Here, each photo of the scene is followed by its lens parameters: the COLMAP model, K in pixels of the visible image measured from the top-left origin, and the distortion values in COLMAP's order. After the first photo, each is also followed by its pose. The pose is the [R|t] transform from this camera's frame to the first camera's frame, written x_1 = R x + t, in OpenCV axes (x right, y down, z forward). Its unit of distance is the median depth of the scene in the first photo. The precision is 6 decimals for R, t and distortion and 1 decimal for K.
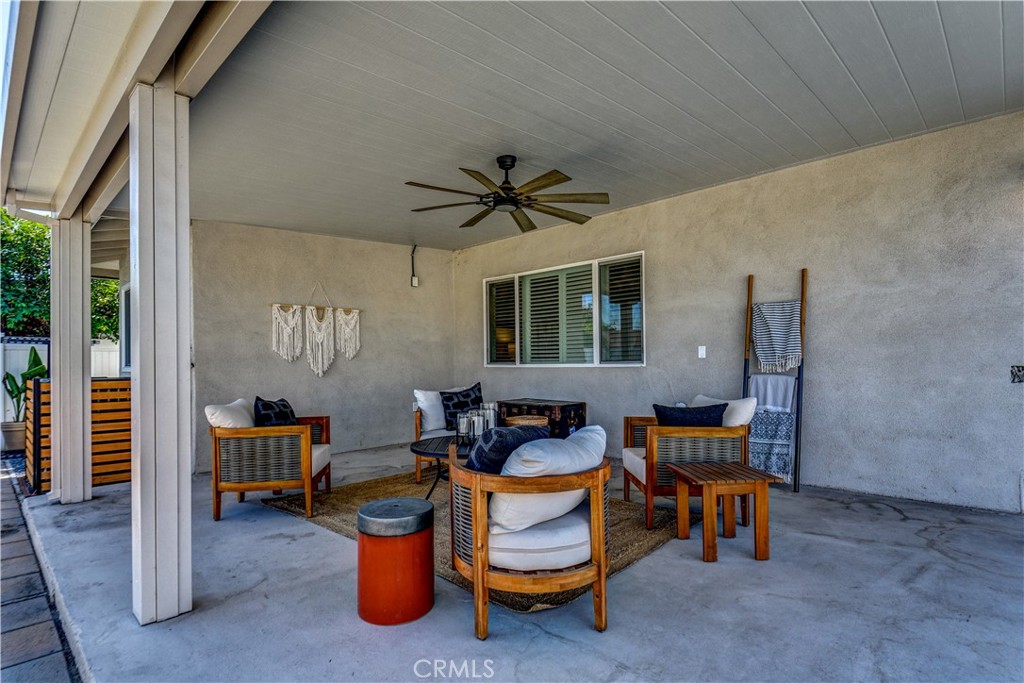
lens RADIAL K [[516.0, 0, 511.4], [0, 516.0, 357.3], [0, 0, 1]] dist [0.004269, 0.000691]
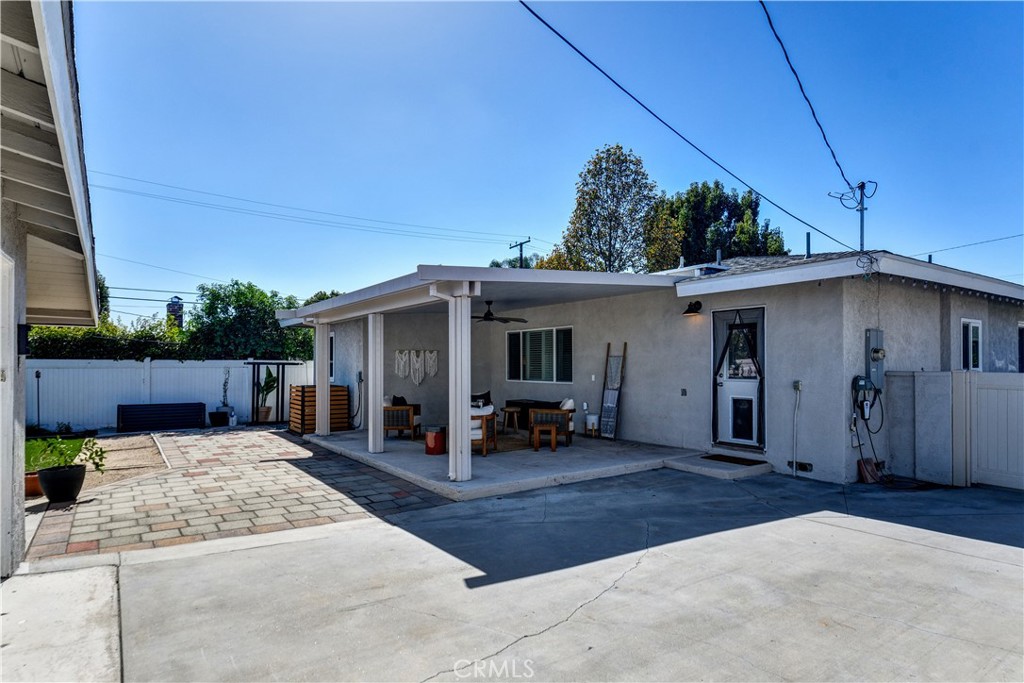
lens RADIAL K [[550.9, 0, 497.8], [0, 550.9, 361.5], [0, 0, 1]] dist [0.019798, -0.003751]
pose [[0.977258, 0.007585, -0.211920, 0.408811], [-0.006817, 0.999967, 0.004353, -0.073287], [0.211946, -0.002809, 0.977277, -1.081290]]
